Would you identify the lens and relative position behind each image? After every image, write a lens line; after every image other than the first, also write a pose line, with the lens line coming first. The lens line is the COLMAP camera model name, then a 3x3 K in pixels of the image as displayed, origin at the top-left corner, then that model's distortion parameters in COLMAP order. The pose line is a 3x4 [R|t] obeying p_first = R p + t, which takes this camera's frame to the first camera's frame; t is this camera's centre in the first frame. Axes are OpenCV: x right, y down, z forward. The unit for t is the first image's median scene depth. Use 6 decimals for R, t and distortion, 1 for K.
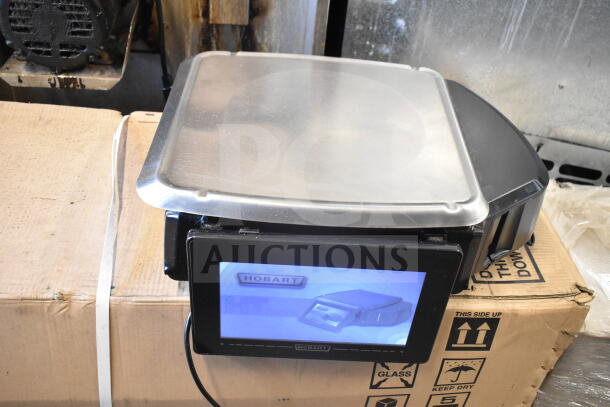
lens RADIAL K [[598.9, 0, 305.1], [0, 598.9, 200.9], [0, 0, 1]] dist [-0.015102, 0.000000]
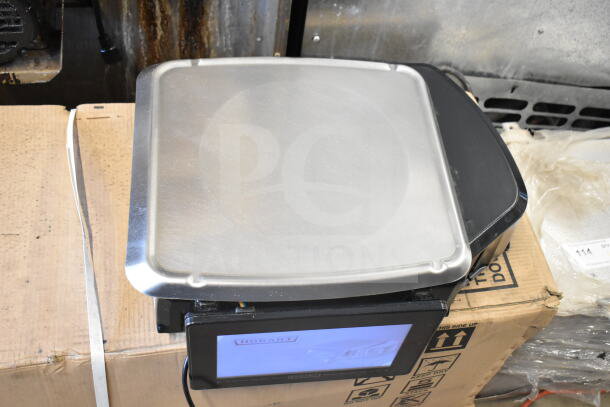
lens RADIAL K [[677.1, 0, 306.8], [0, 677.1, 205.2], [0, 0, 1]] dist [-0.014359, 0.000000]
pose [[0.993572, -0.068972, 0.089766, -0.062066], [0.040646, 0.957438, 0.285762, -0.345853], [-0.105655, -0.280276, 0.954087, -0.052271]]
